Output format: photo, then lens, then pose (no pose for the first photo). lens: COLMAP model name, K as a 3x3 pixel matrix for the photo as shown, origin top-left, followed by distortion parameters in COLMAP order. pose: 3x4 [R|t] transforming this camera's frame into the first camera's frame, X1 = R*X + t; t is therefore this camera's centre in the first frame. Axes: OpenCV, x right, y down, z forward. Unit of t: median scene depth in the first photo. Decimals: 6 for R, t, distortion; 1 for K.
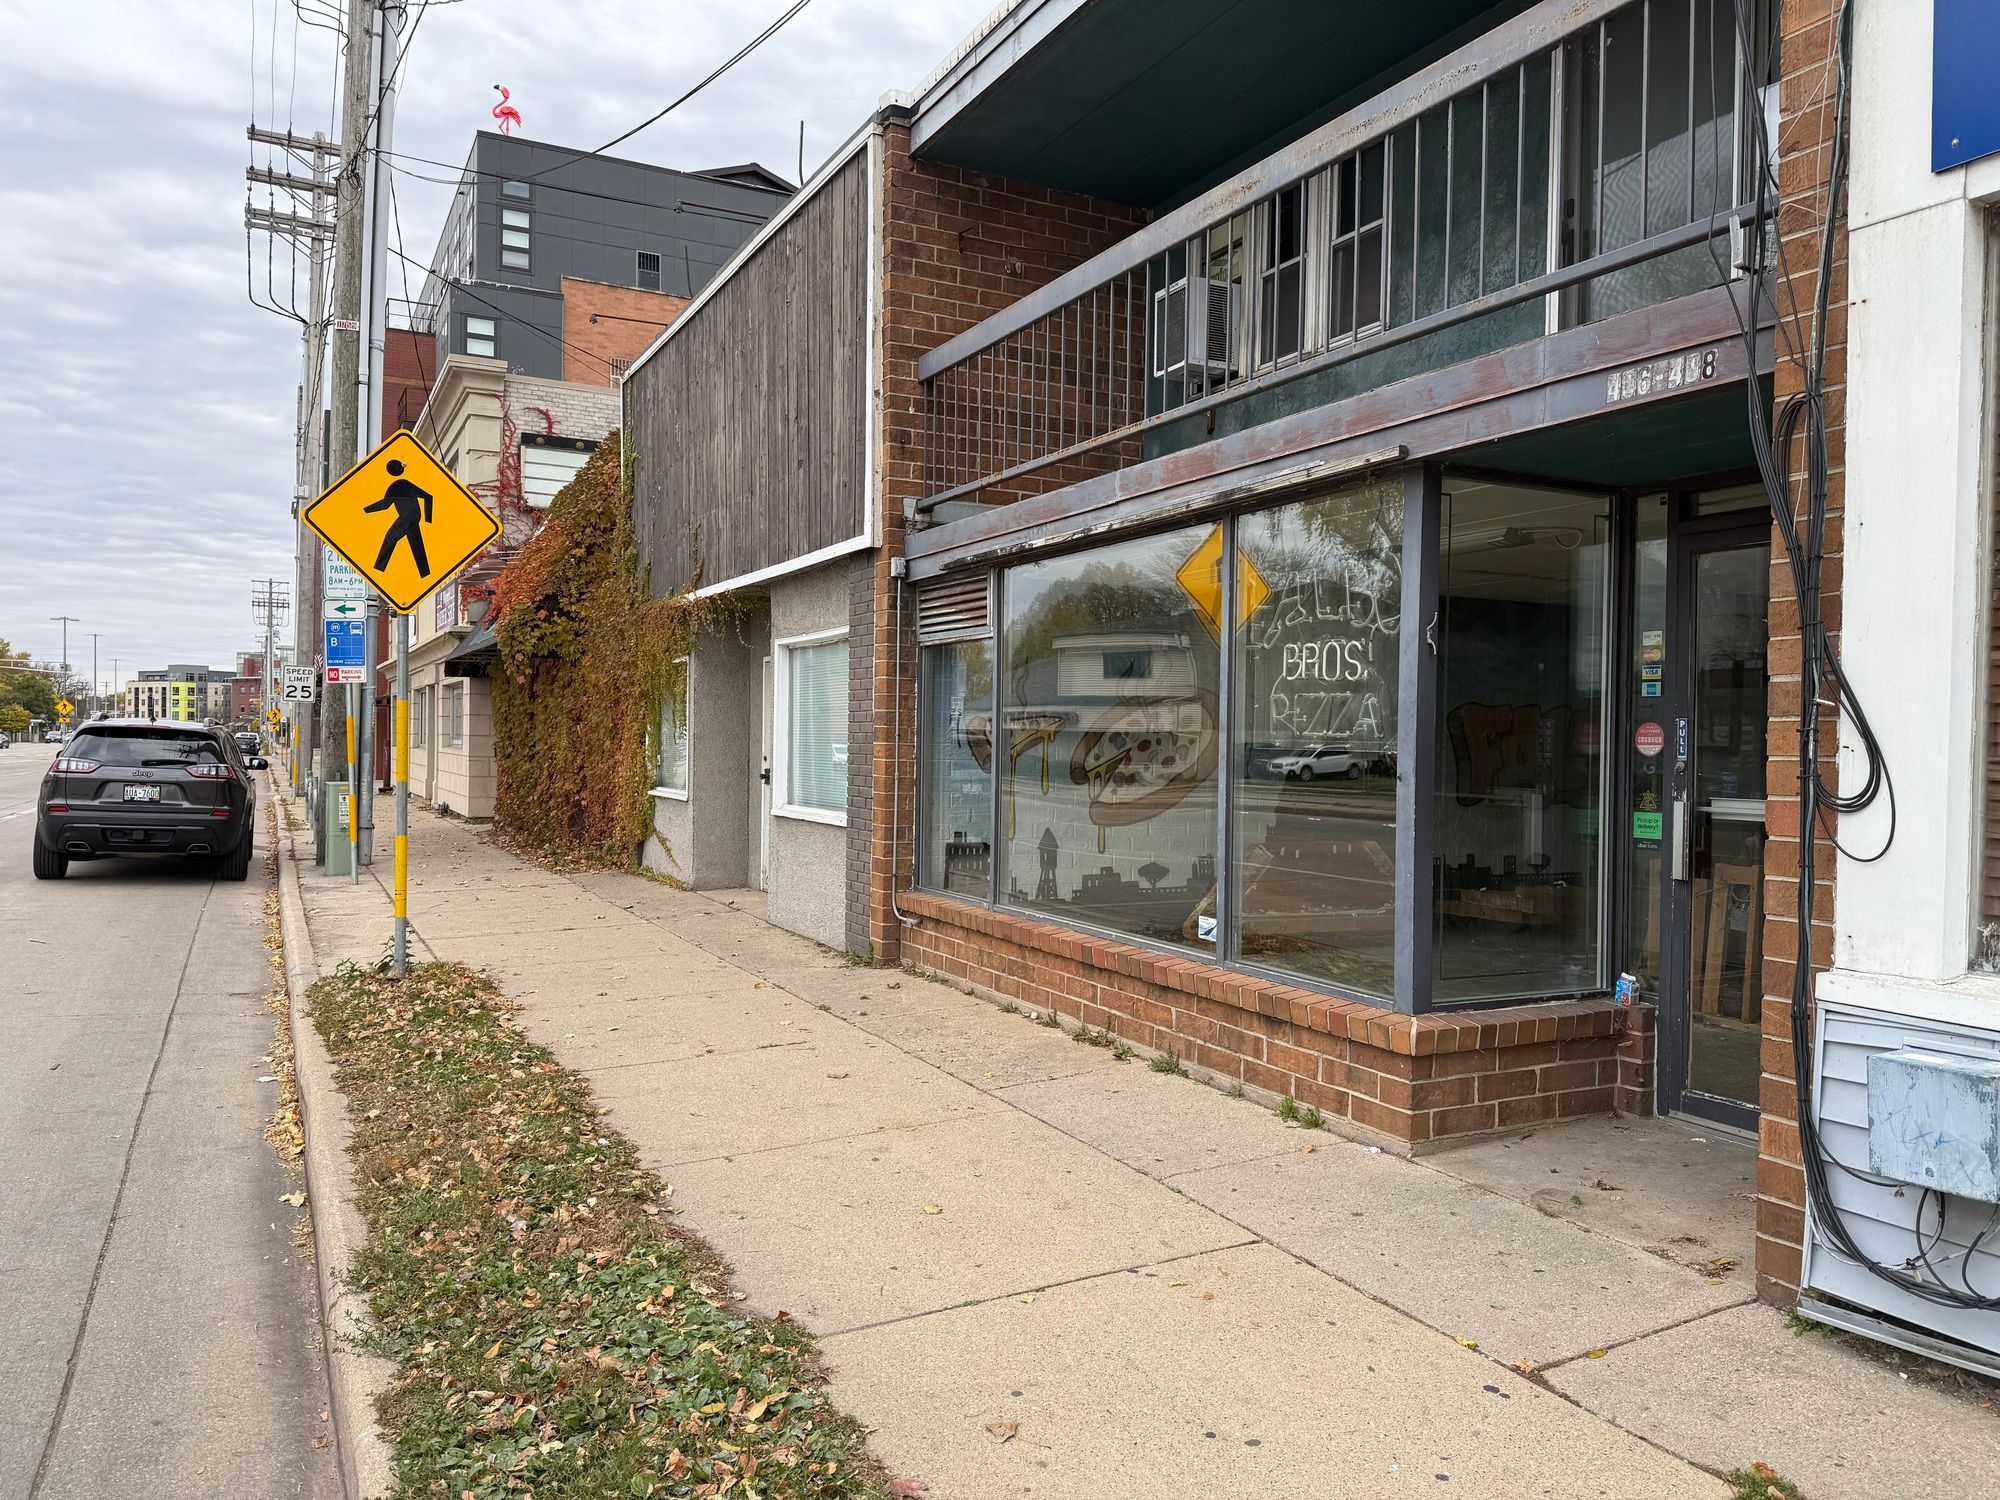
lens RADIAL K [[1397.9, 0, 986.4], [0, 1397.9, 753.2], [0, 0, 1]] dist [0.055076, -0.057062]
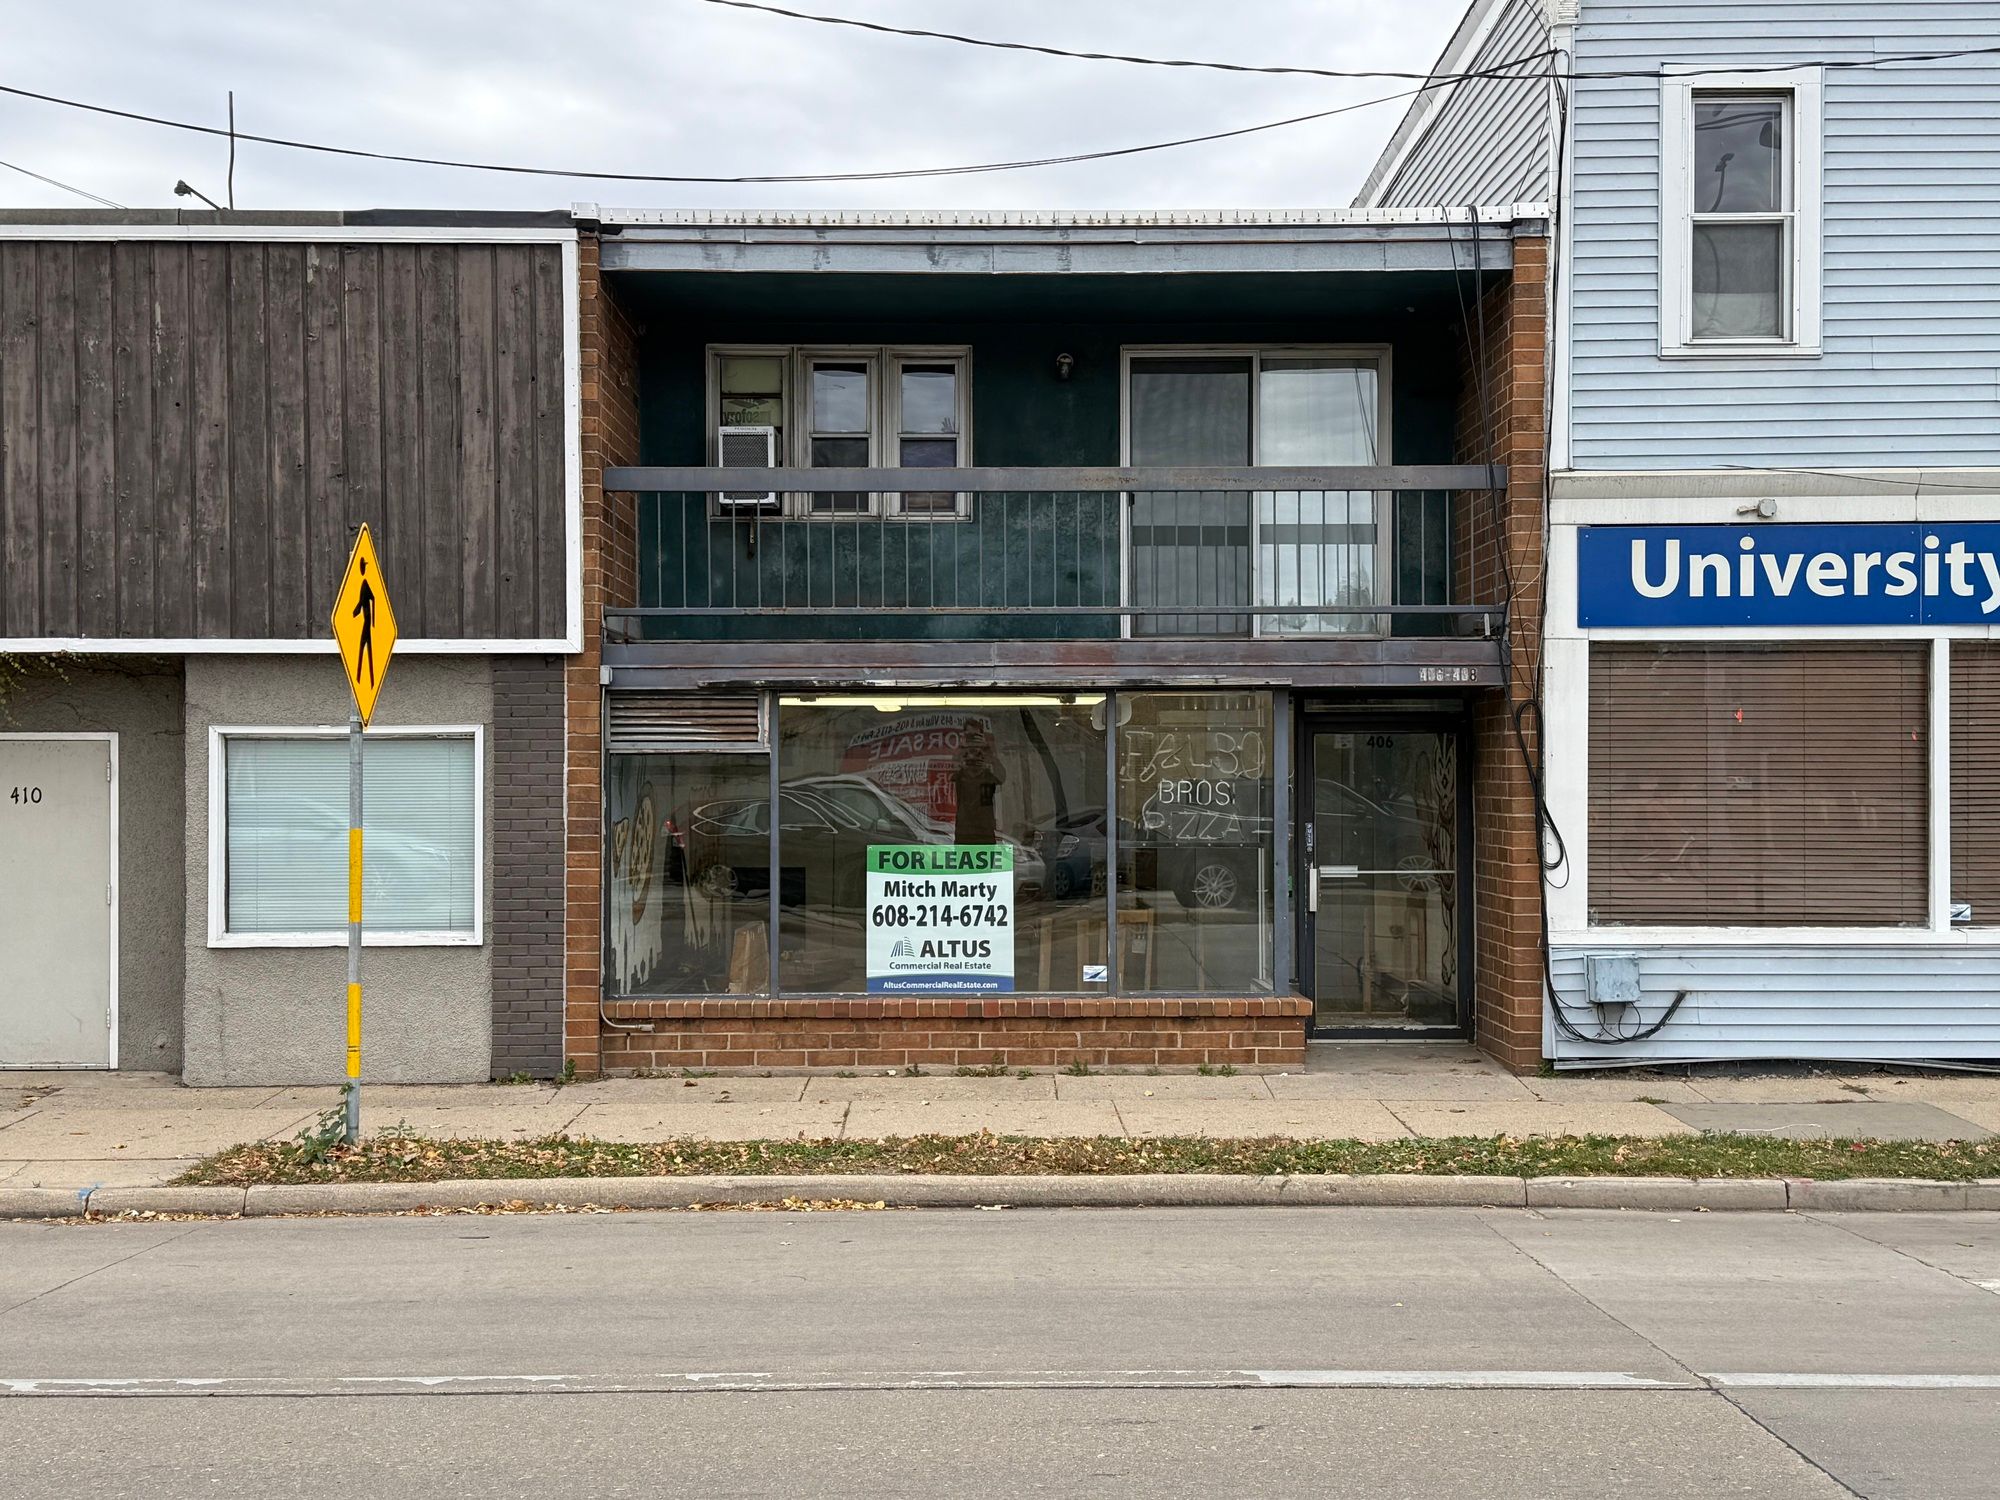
lens RADIAL K [[2443.5, 0, 1002.5], [0, 2443.5, 751.7], [0, 0, 1]] dist [0.123641, 0.000000]
pose [[0.447306, -0.005007, 0.894367, -2.129629], [0.017285, 0.999846, -0.003047, -0.097053], [-0.894214, 0.016822, 0.447324, -0.052422]]
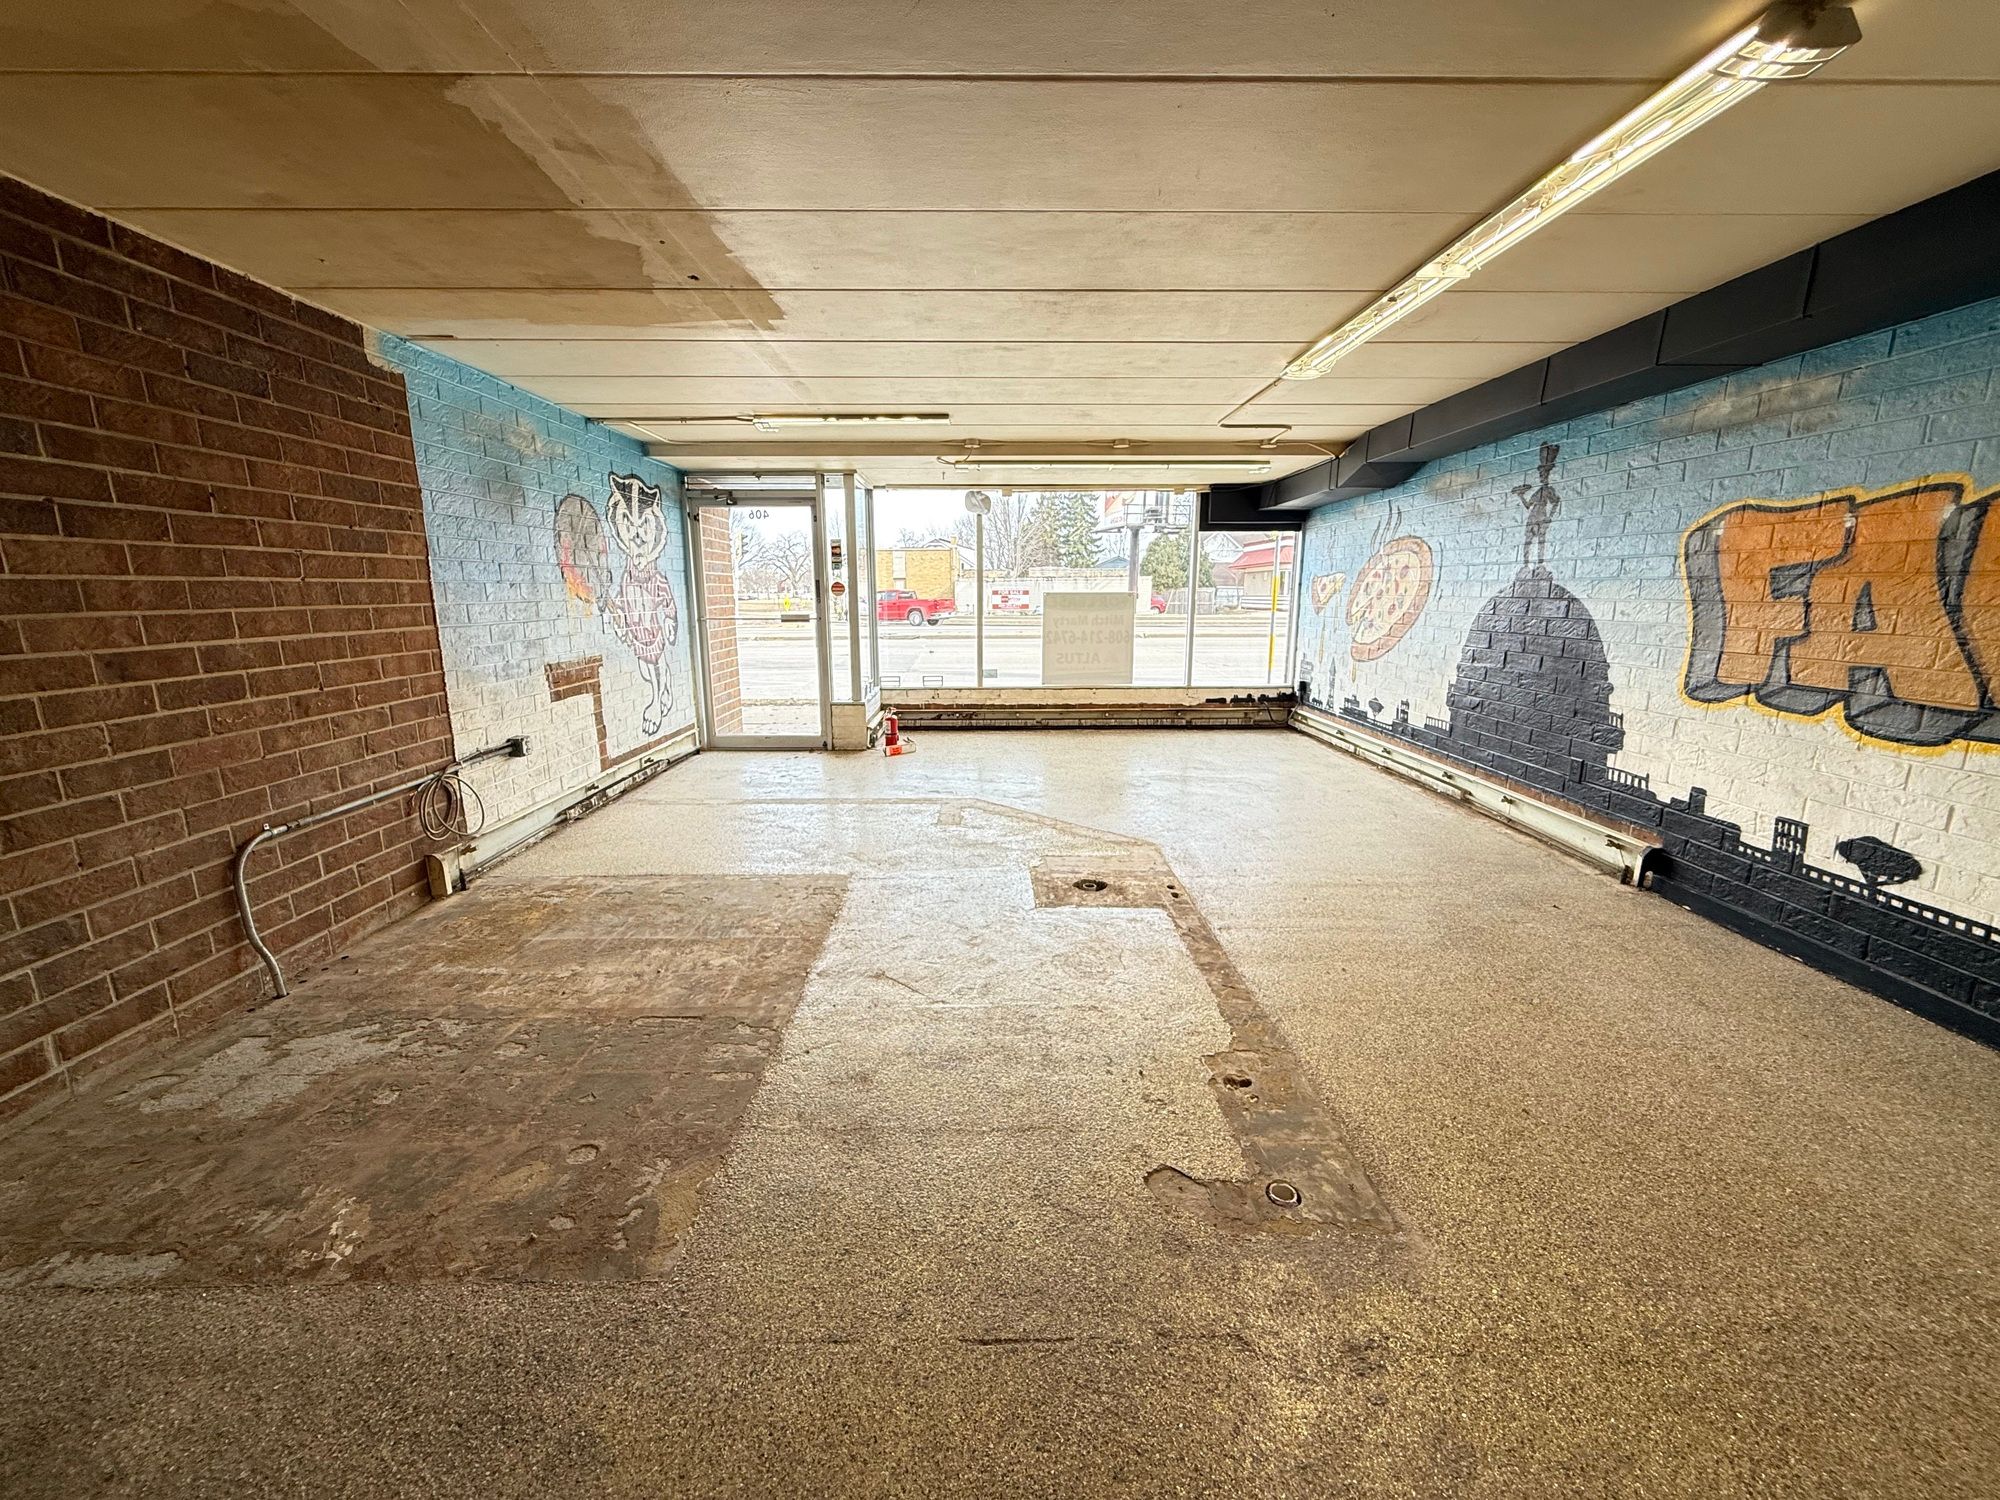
lens RADIAL K [[793.9, 0, 991.7], [0, 793.9, 757.2], [0, 0, 1]] dist [0.001120, 0.000078]
pose [[-0.445509, 0.172581, -0.878486, 1.331273], [-0.011232, 0.980090, 0.198238, -0.001159], [0.895207, 0.098184, -0.434701, 1.576706]]
